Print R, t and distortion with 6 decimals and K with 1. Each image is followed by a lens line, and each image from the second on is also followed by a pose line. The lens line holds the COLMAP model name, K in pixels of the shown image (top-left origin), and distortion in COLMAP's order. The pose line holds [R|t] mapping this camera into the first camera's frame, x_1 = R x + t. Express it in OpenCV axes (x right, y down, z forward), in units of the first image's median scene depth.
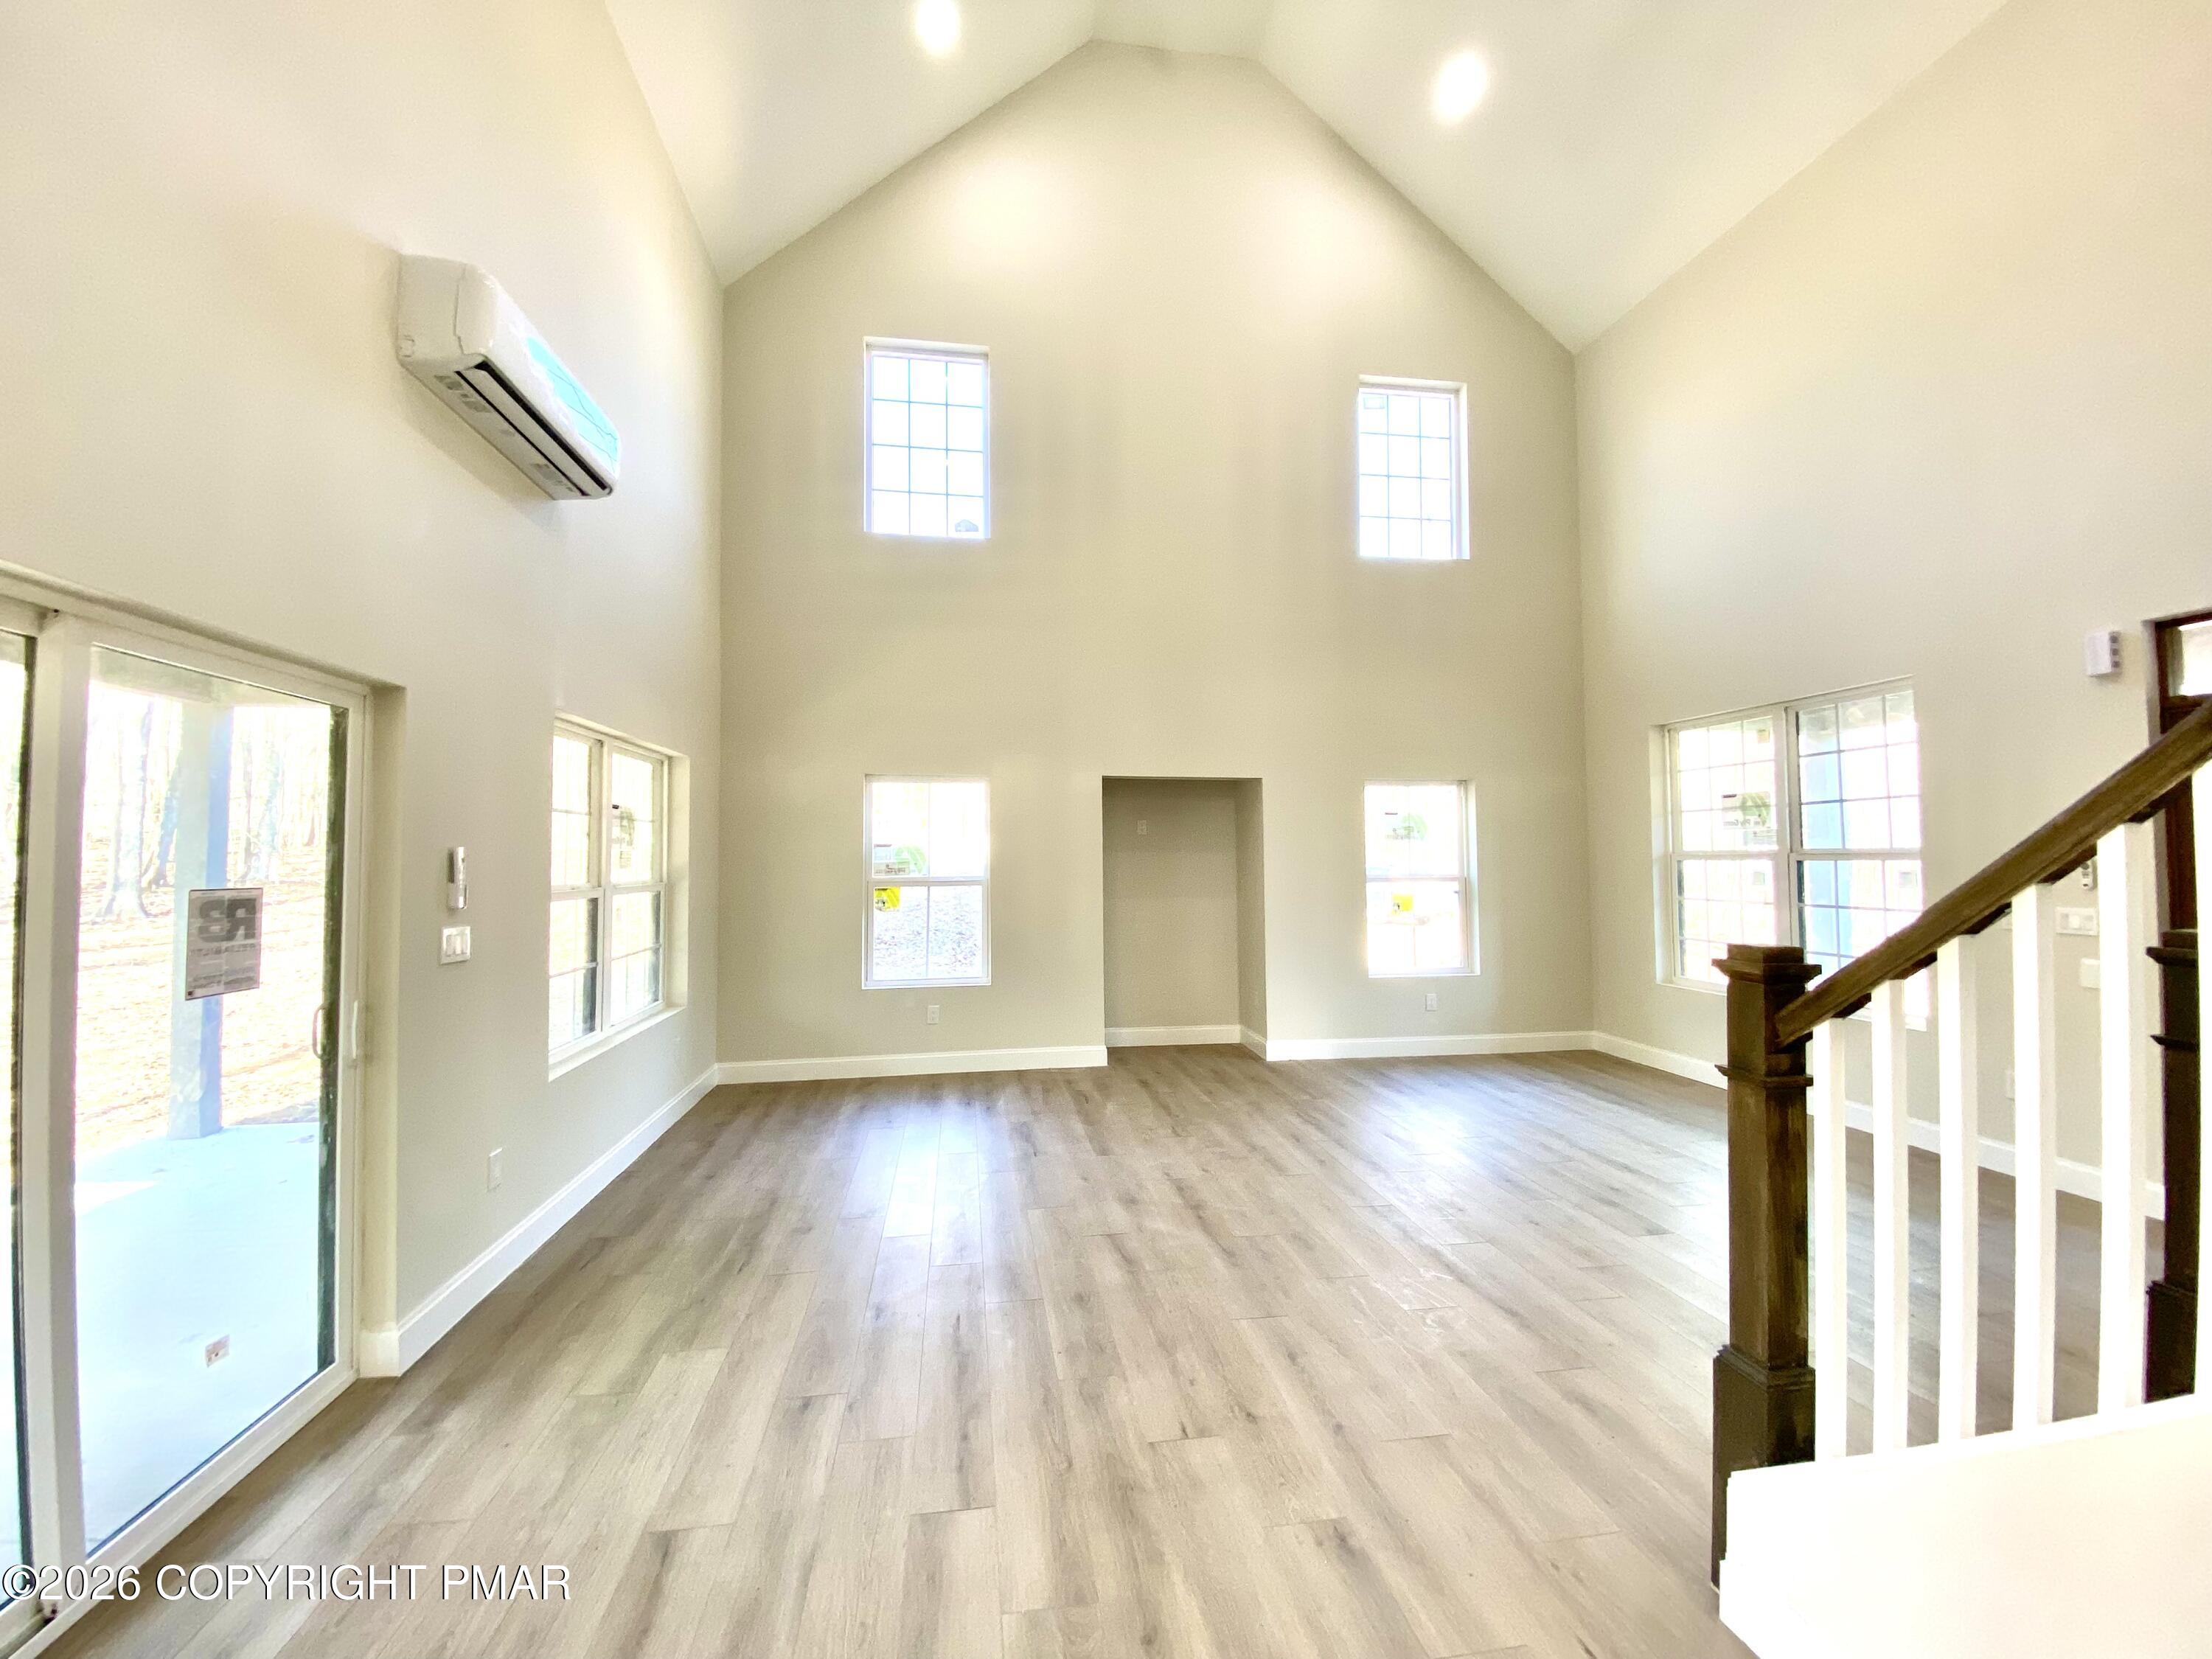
lens RADIAL K [[891.9, 0, 1093.8], [0, 891.9, 819.3], [0, 0, 1]] dist [0.022539, -0.022021]
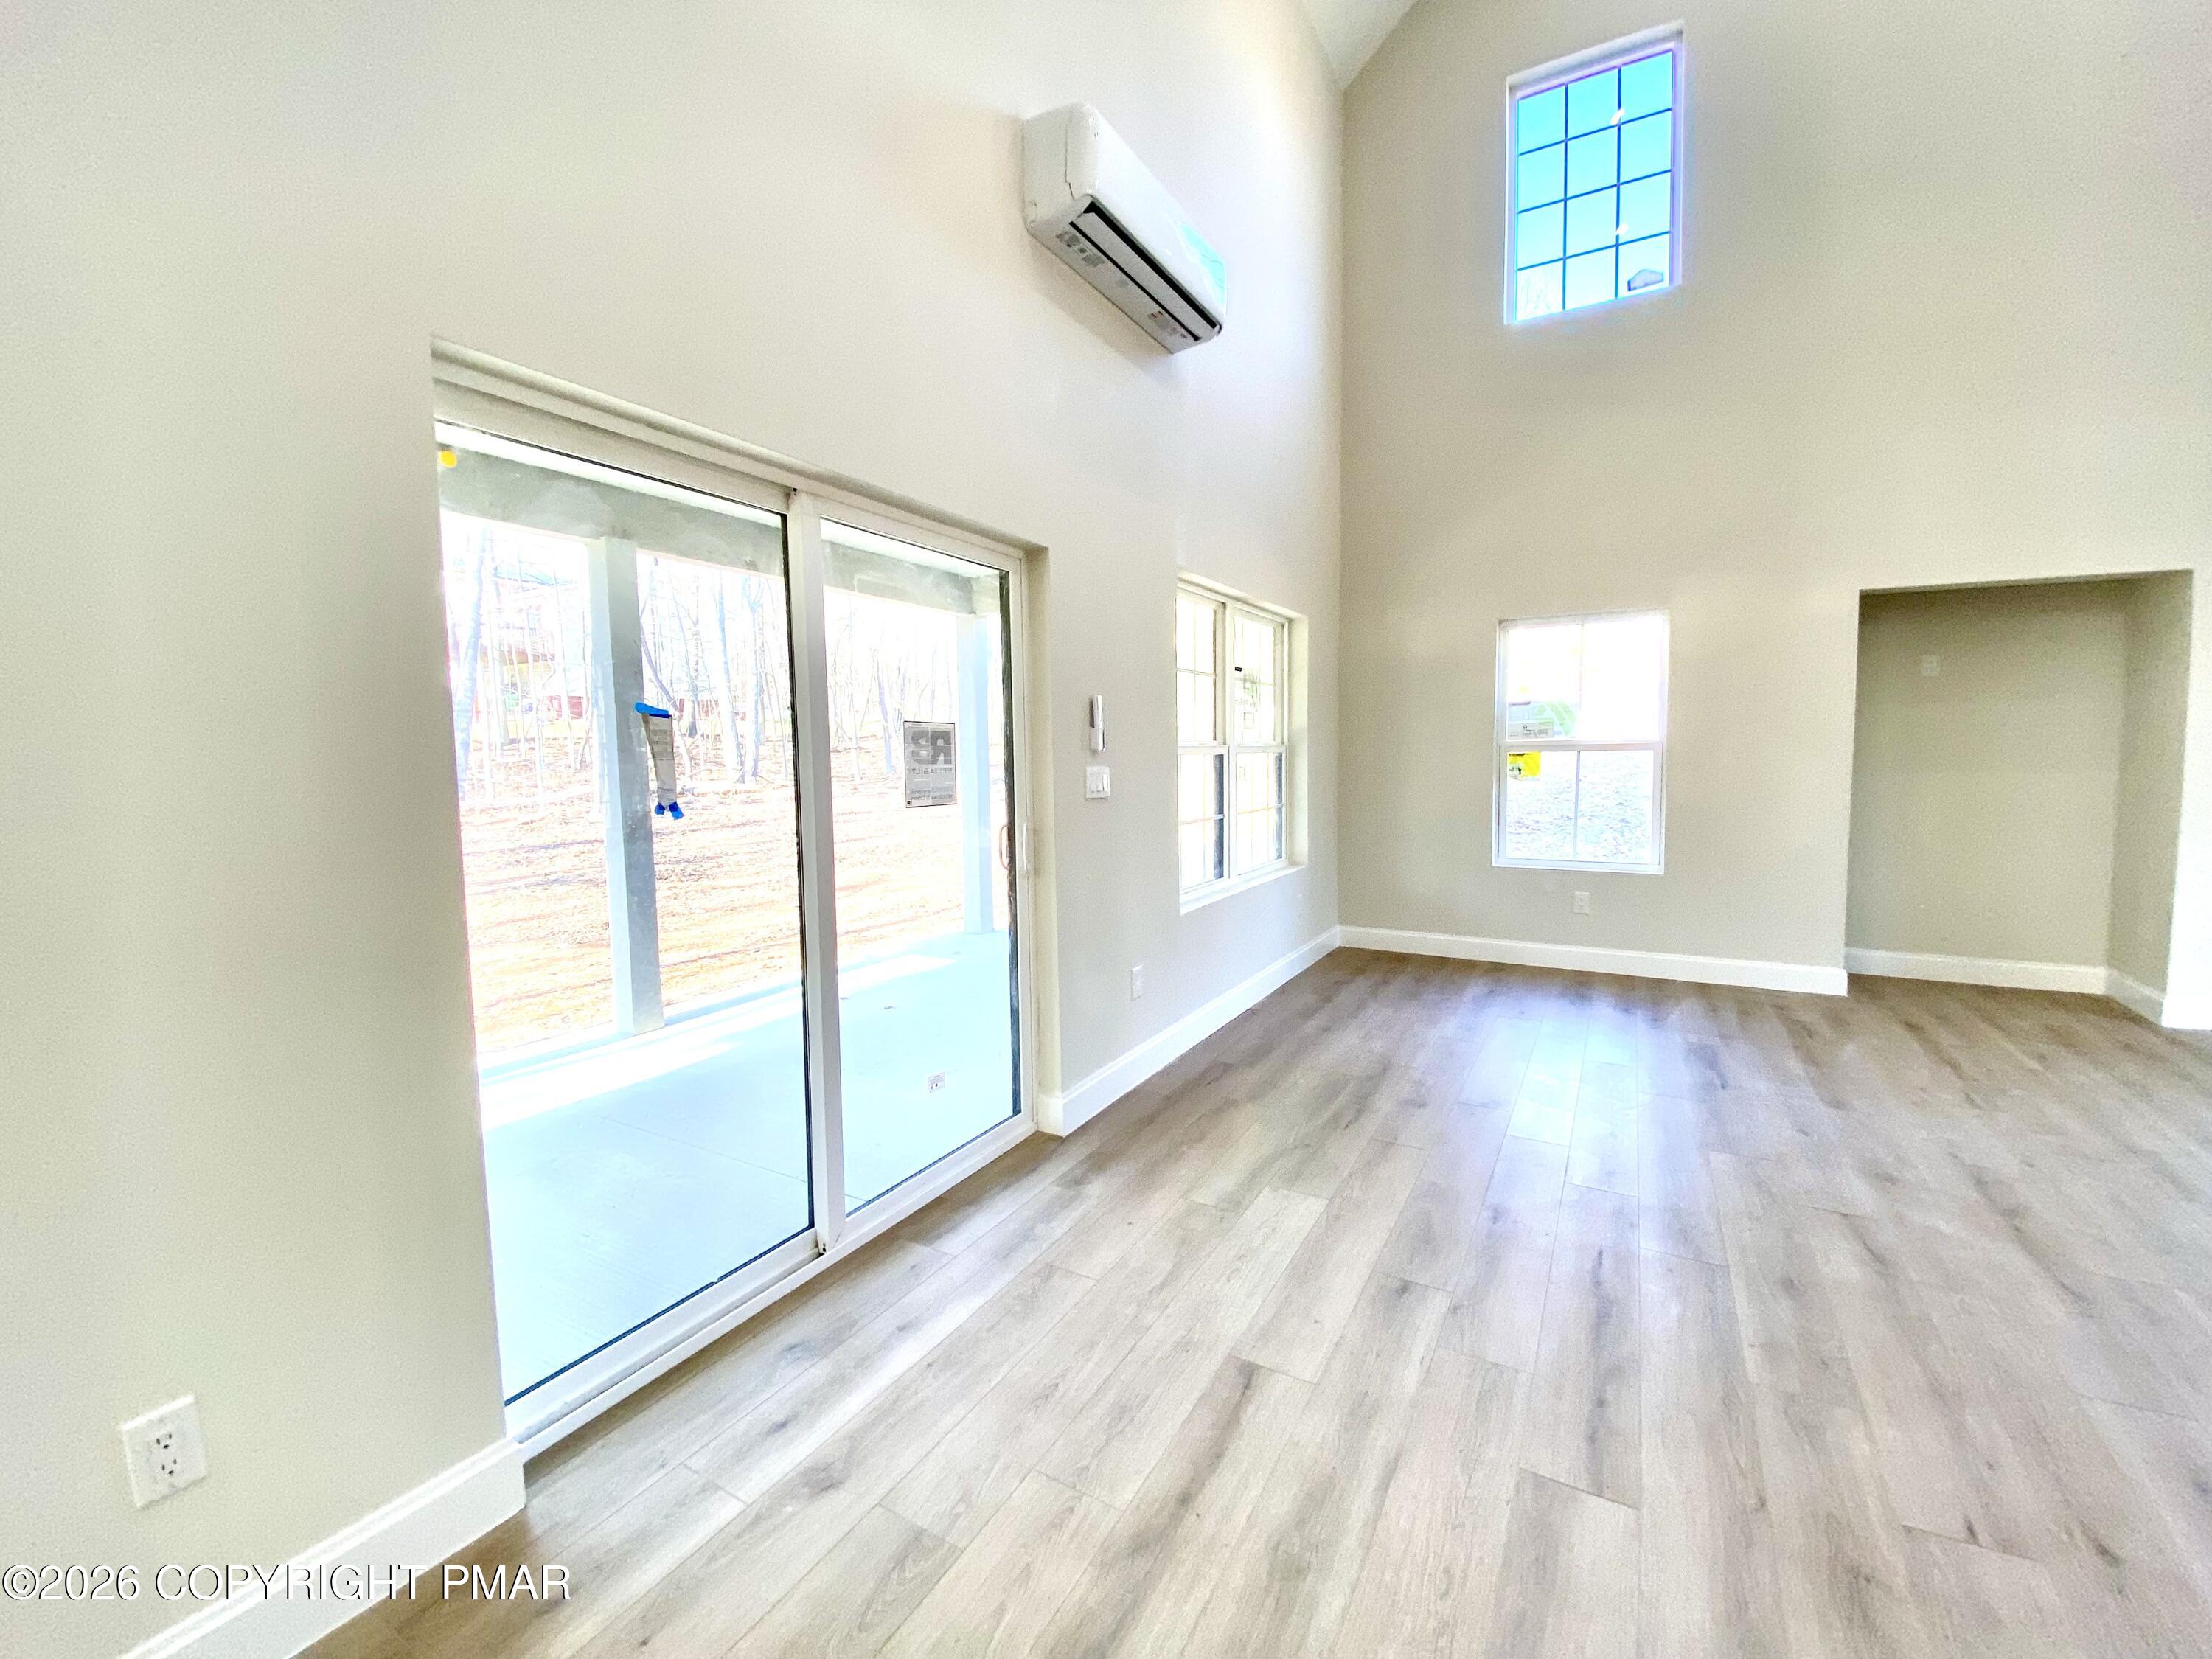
lens RADIAL K [[891.9, 0, 1093.8], [0, 891.9, 819.3], [0, 0, 1]] dist [0.022539, -0.022021]
pose [[0.774279, 0.041183, -0.631503, -0.009108], [0.037836, 0.993083, 0.111153, 0.053245], [0.631712, -0.109957, 0.767365, 0.118317]]
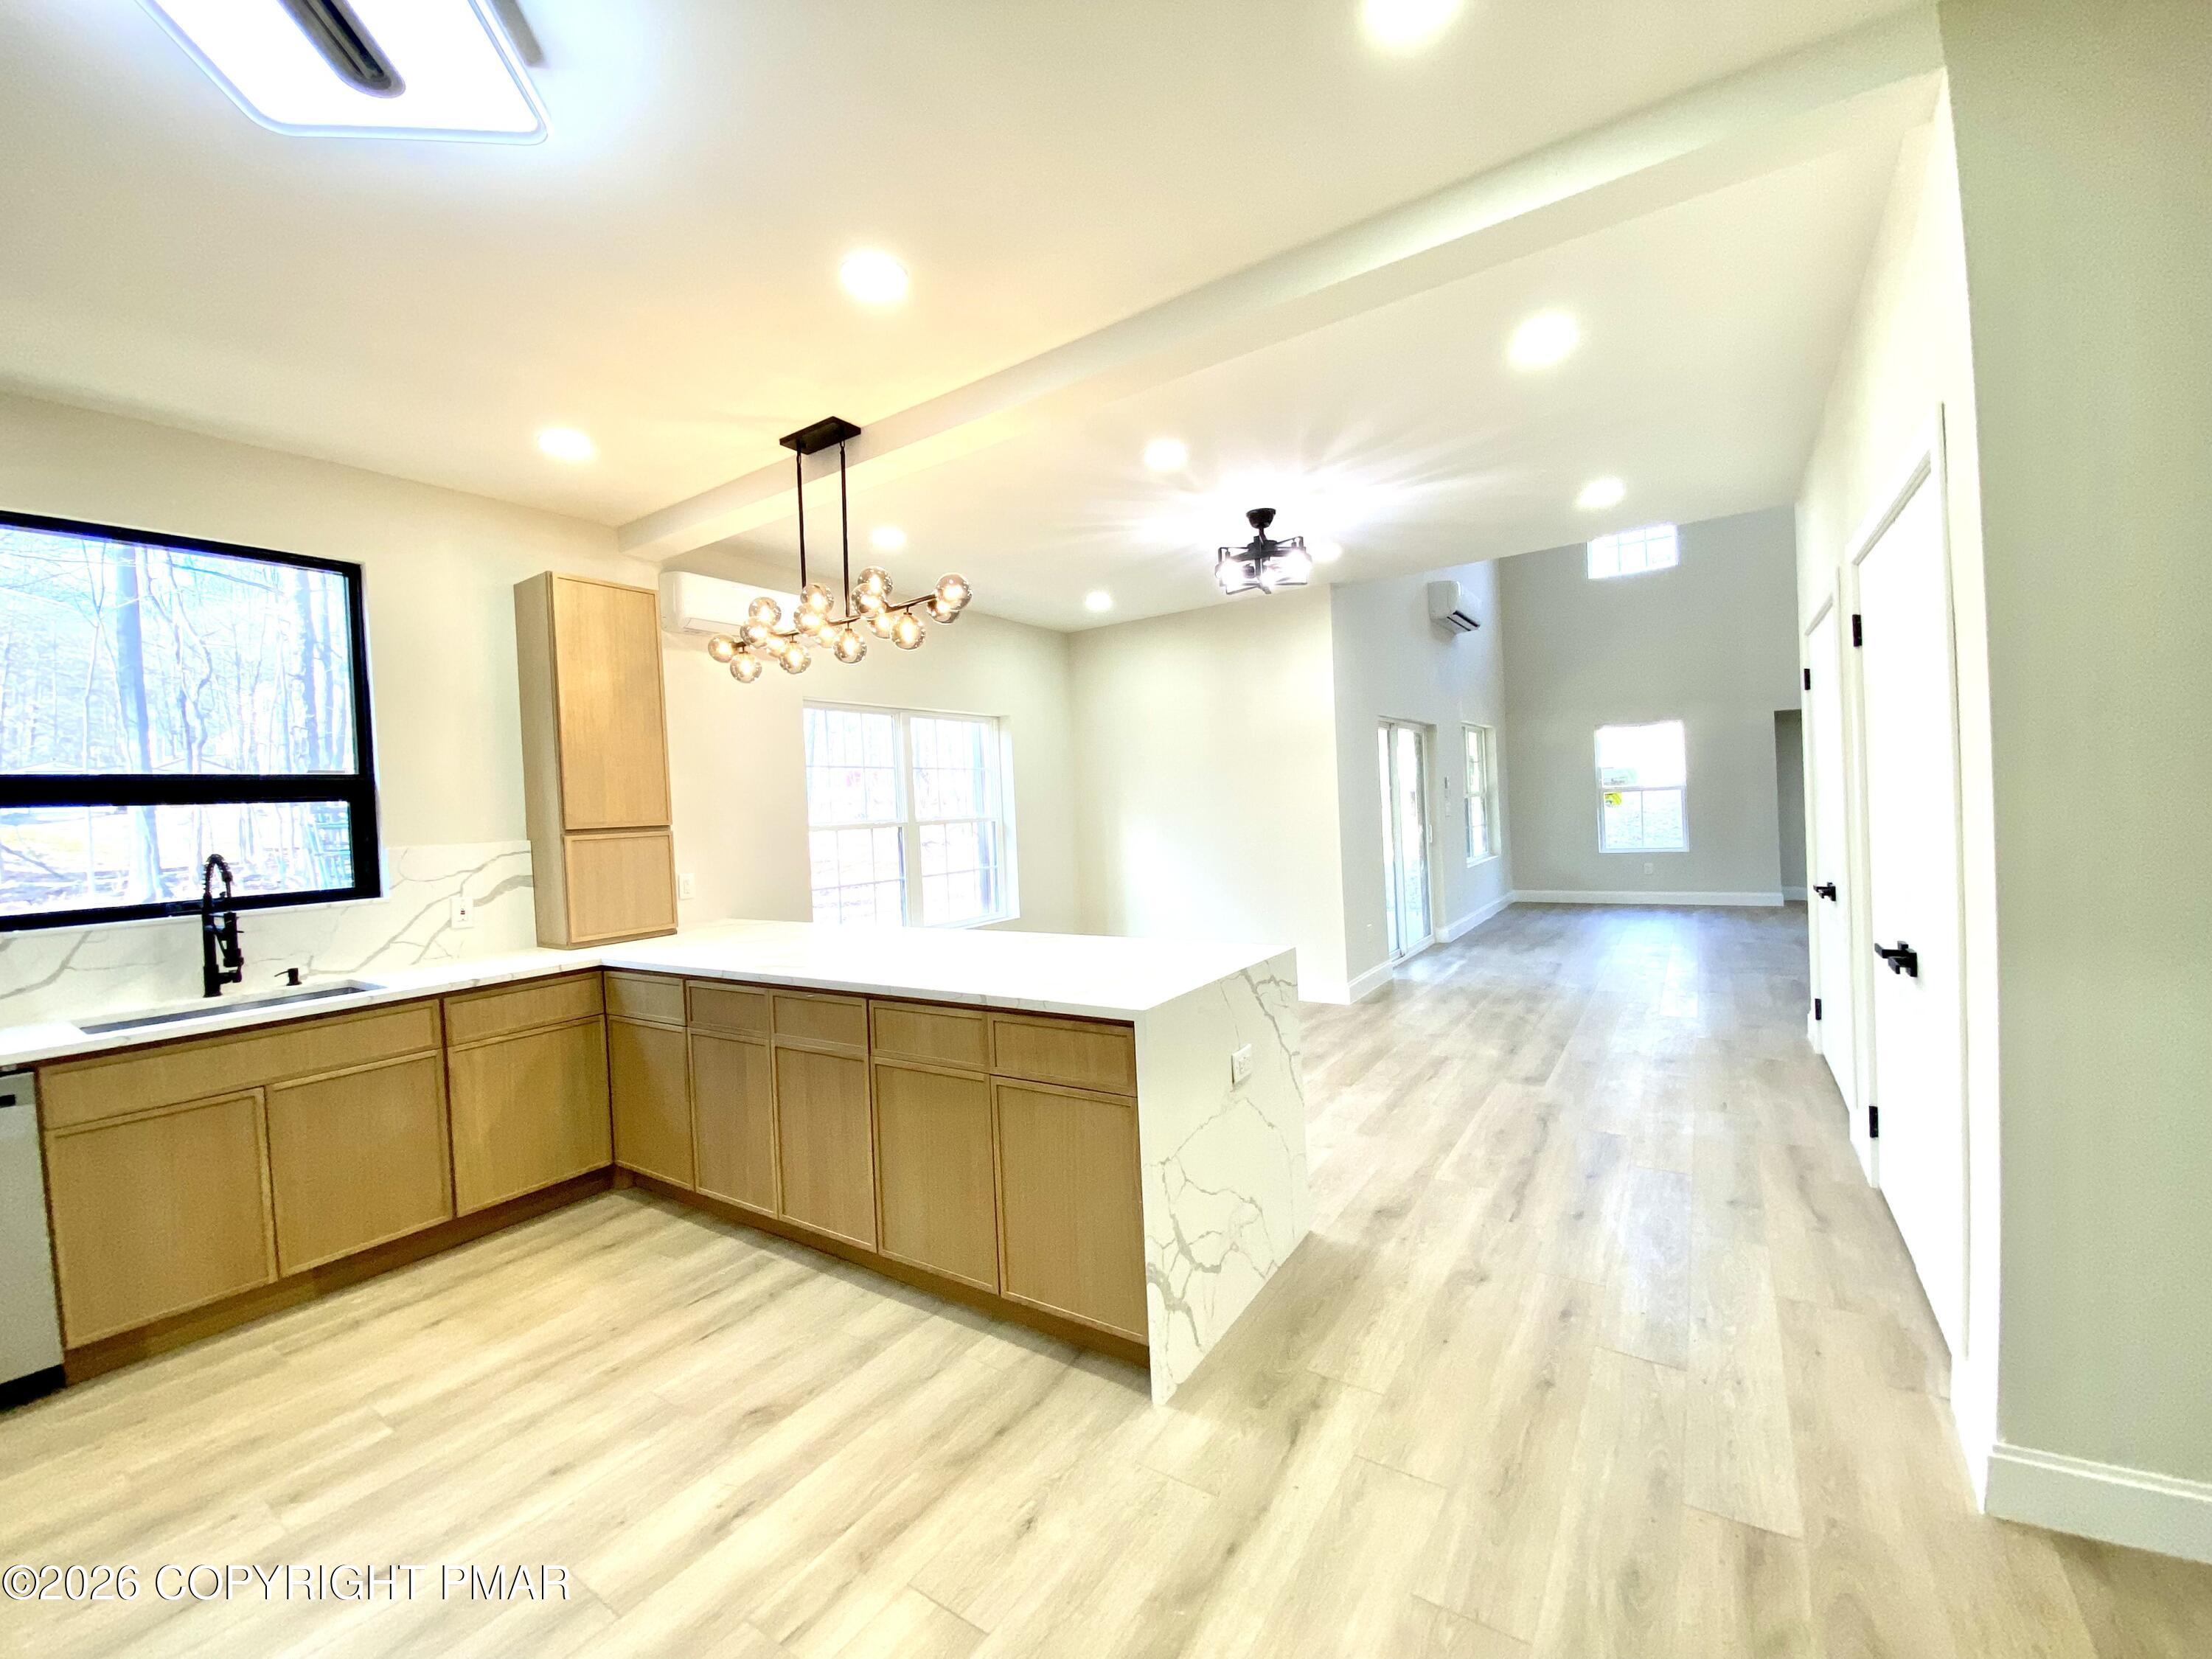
lens RADIAL K [[902.1, 0, 1094.0], [0, 902.1, 822.4], [0, 0, 1]] dist [0.026018, -0.022002]
pose [[0.740925, -0.019113, -0.671316, 0.340862], [0.072404, 0.996042, 0.051554, -0.046031], [0.667674, -0.086804, 0.739376, -1.648500]]
